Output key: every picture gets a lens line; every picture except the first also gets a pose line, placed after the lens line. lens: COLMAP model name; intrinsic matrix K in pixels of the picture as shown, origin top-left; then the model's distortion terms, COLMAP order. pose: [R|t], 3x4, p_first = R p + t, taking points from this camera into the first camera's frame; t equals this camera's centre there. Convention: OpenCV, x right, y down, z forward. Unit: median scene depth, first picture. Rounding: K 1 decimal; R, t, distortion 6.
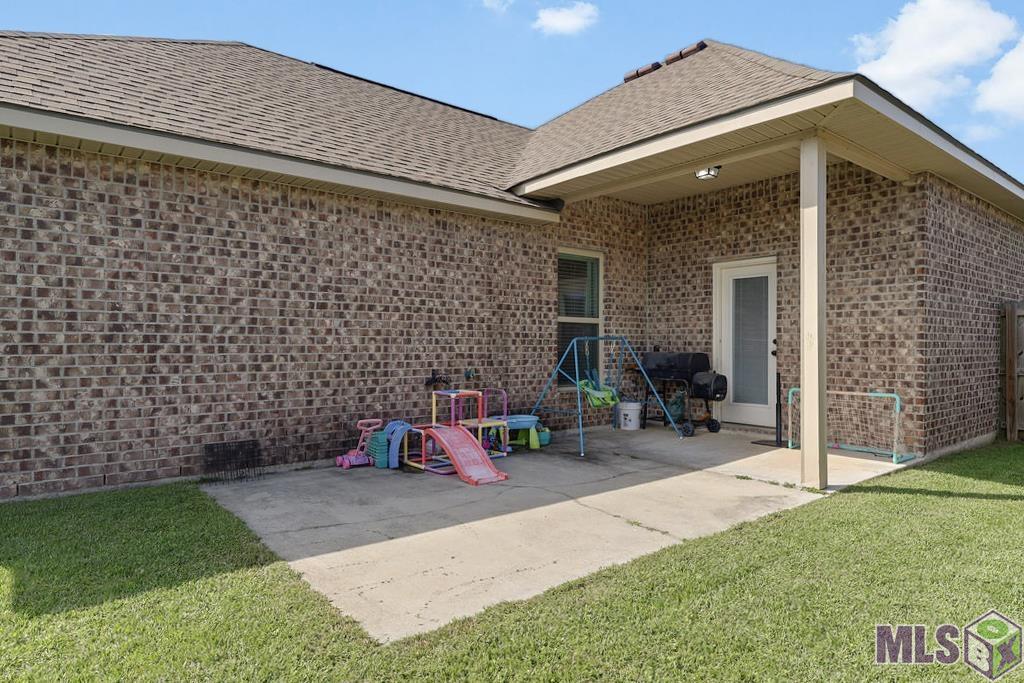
lens RADIAL K [[614.8, 0, 529.3], [0, 614.8, 357.1], [0, 0, 1]] dist [-0.003459, -0.001676]
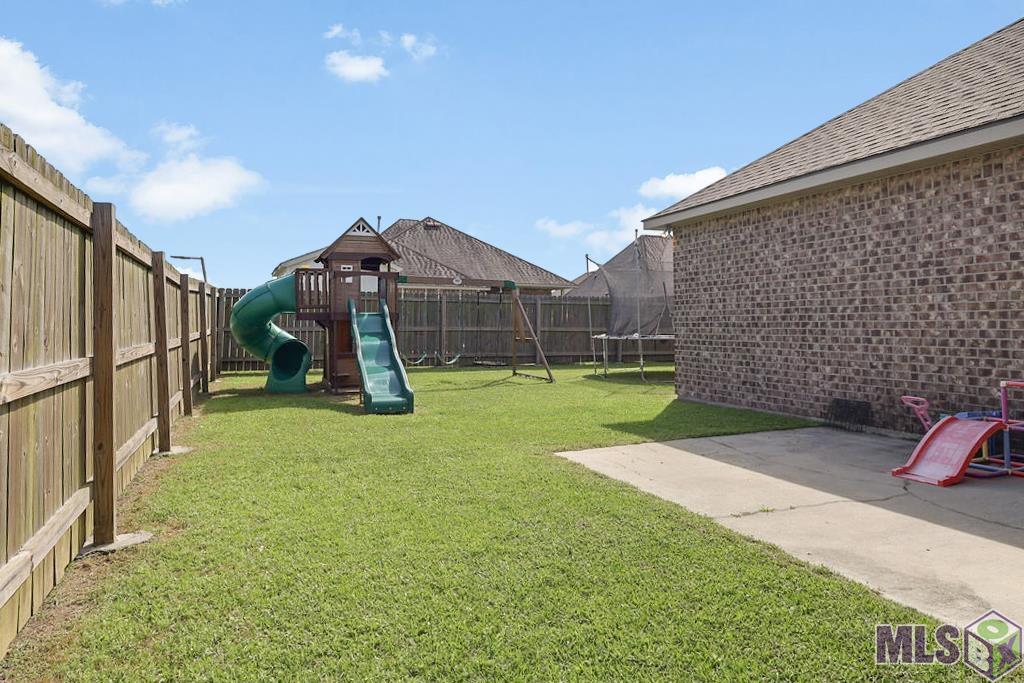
lens RADIAL K [[614.8, 0, 511.0], [0, 614.8, 335.0], [0, 0, 1]] dist [-0.003459, -0.001676]
pose [[-0.304905, 0.005081, -0.952369, 0.879611], [-0.027590, 0.999519, 0.014165, 0.008682], [0.951983, 0.030595, -0.304618, 0.703453]]
